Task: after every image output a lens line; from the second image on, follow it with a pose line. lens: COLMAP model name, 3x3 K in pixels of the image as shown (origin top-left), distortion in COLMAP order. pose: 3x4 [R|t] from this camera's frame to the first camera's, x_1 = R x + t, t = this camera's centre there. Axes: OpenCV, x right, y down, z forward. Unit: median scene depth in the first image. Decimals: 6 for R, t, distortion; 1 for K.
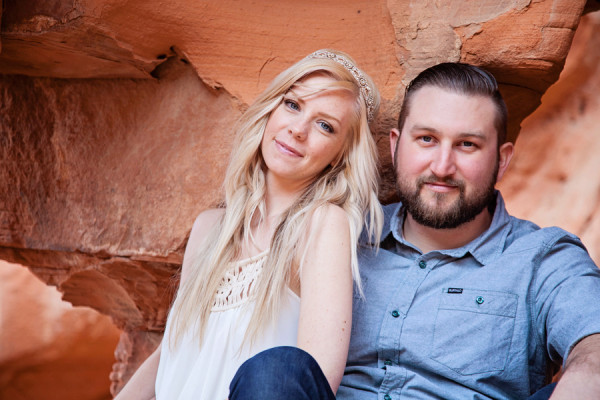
lens RADIAL K [[1830.3, 0, 299.5], [0, 1830.3, 198.5], [0, 0, 1]] dist [0.402696, 0.000000]
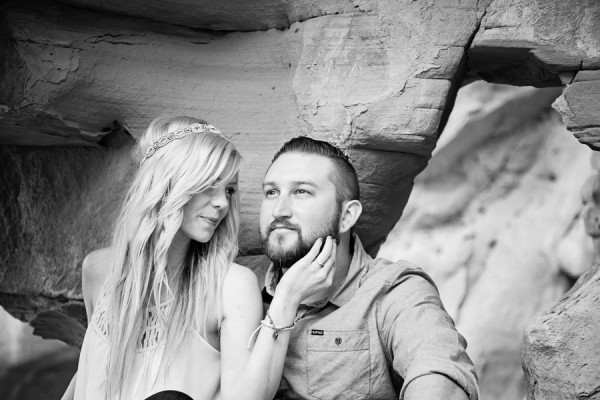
lens RADIAL K [[1761.3, 0, 300.4], [0, 1761.3, 201.2], [0, 0, 1]] dist [0.275791, 0.000000]
pose [[0.999739, -0.021539, -0.007625, 0.054414], [0.021563, 0.999763, 0.003004, -0.031281], [0.007559, -0.003167, 0.999966, -0.121904]]
